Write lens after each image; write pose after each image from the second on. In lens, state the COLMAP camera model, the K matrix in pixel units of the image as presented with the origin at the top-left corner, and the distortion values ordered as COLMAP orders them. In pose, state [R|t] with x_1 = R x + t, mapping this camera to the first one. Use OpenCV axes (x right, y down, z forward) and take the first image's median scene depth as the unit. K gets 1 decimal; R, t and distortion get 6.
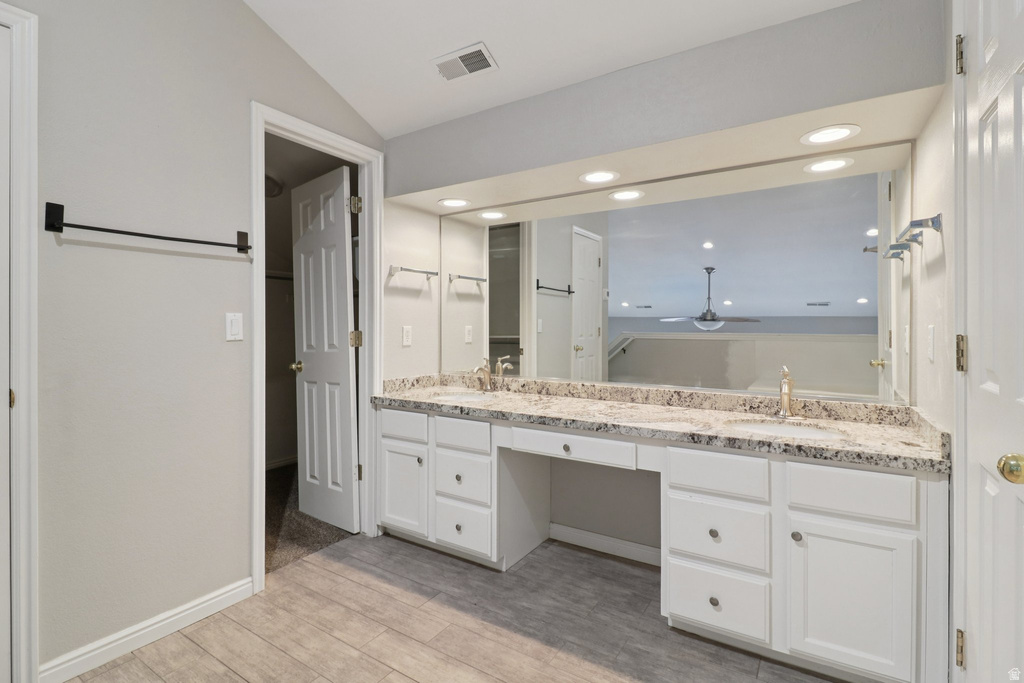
lens RADIAL K [[484.5, 0, 522.9], [0, 484.5, 327.5], [0, 0, 1]] dist [-0.001330, -0.004957]
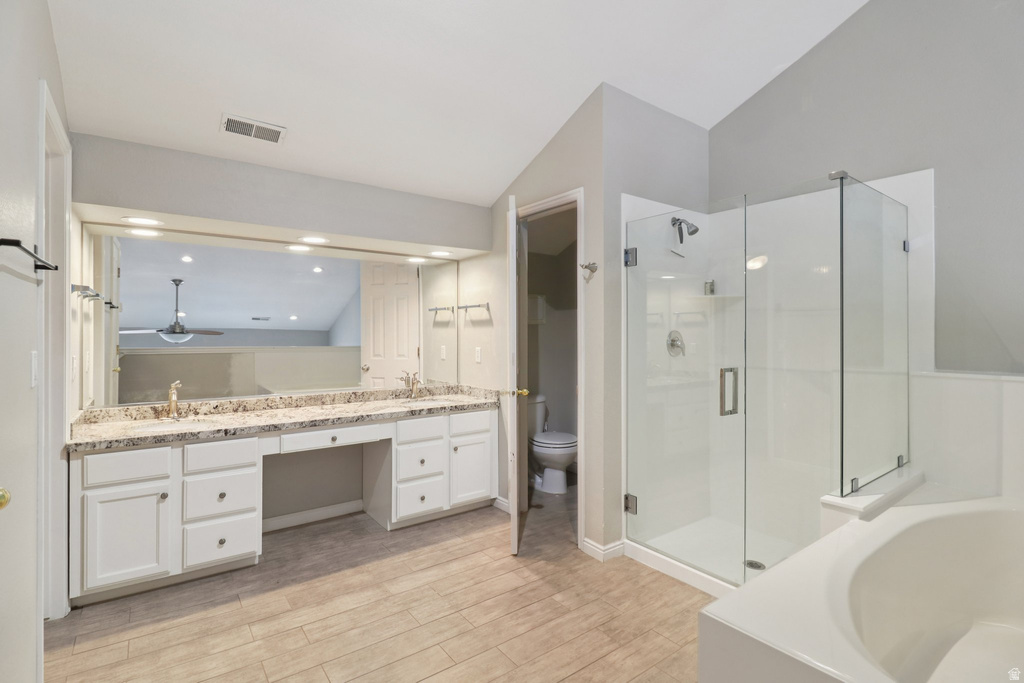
lens RADIAL K [[484.5, 0, 513.6], [0, 484.5, 332.2], [0, 0, 1]] dist [-0.001330, -0.004957]
pose [[0.356401, -0.000648, 0.934333, -0.938331], [-0.001622, 0.999998, 0.001312, -0.058428], [-0.934332, -0.001983, 0.356399, 0.007431]]
